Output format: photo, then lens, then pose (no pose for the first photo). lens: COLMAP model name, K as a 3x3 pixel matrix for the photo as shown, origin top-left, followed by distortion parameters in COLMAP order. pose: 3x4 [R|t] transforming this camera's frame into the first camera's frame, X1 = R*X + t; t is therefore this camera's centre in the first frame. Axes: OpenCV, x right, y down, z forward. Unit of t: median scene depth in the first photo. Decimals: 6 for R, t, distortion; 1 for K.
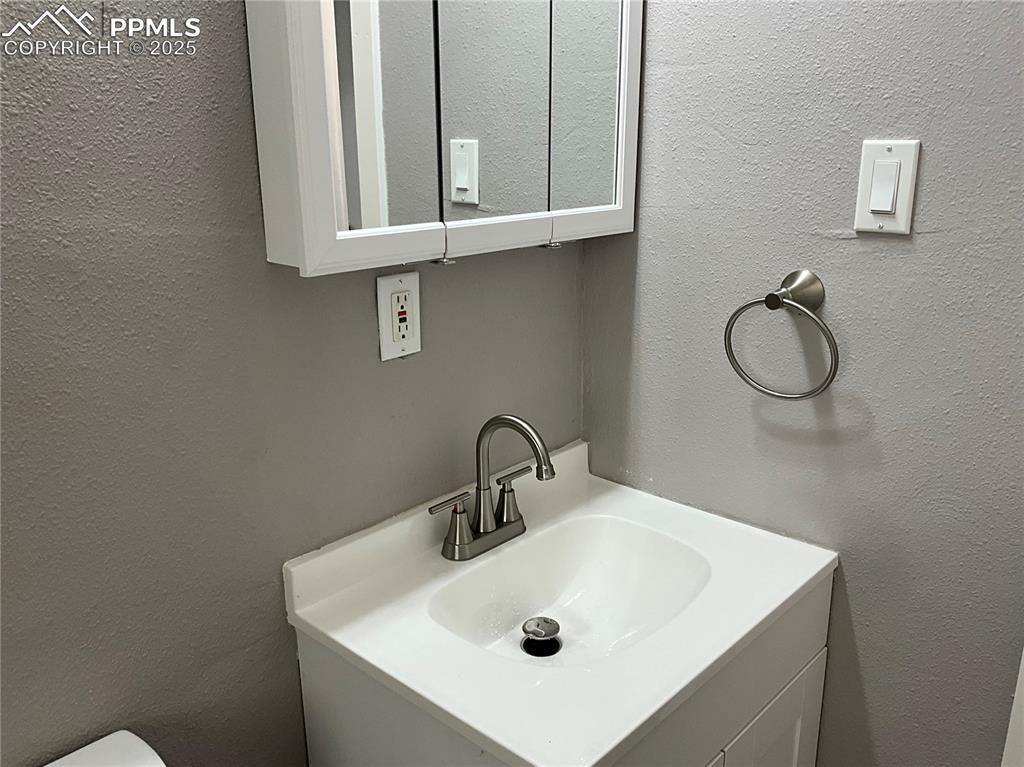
lens RADIAL K [[848.9, 0, 515.7], [0, 848.9, 383.9], [0, 0, 1]] dist [0.066811, -0.105798]
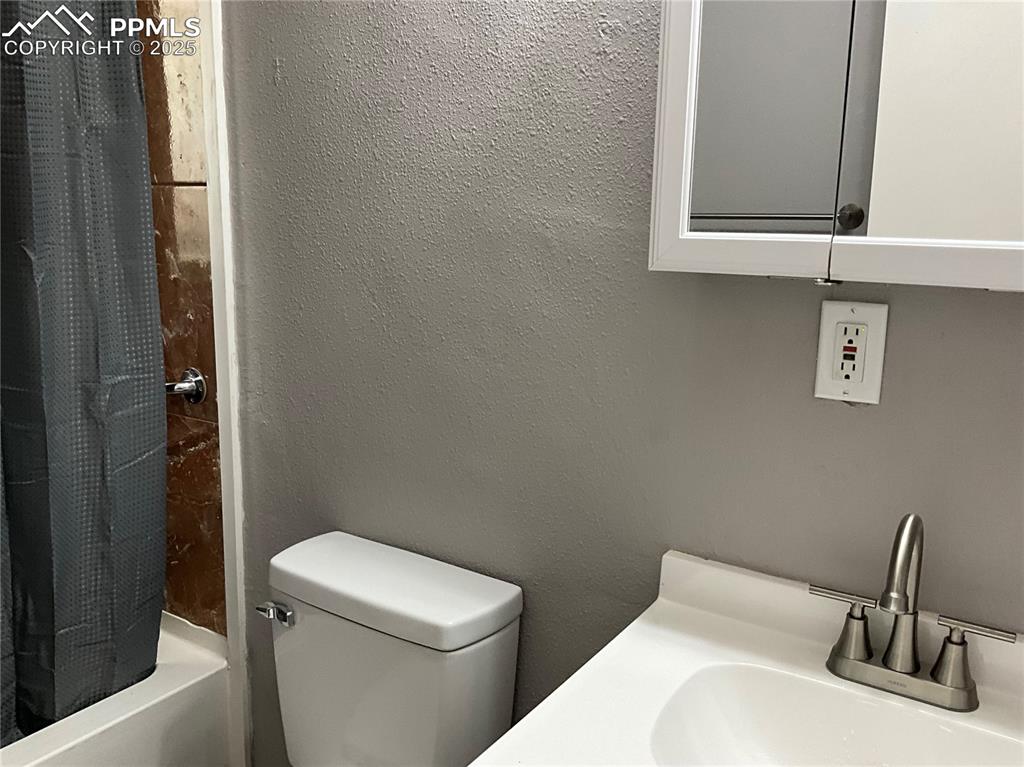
lens RADIAL K [[848.9, 0, 513.3], [0, 848.9, 384.7], [0, 0, 1]] dist [0.066811, -0.105798]
pose [[0.164237, 0.208455, -0.964144, 0.649823], [-0.289014, 0.944691, 0.155017, -0.087072], [0.943131, 0.253192, 0.215400, 0.528916]]
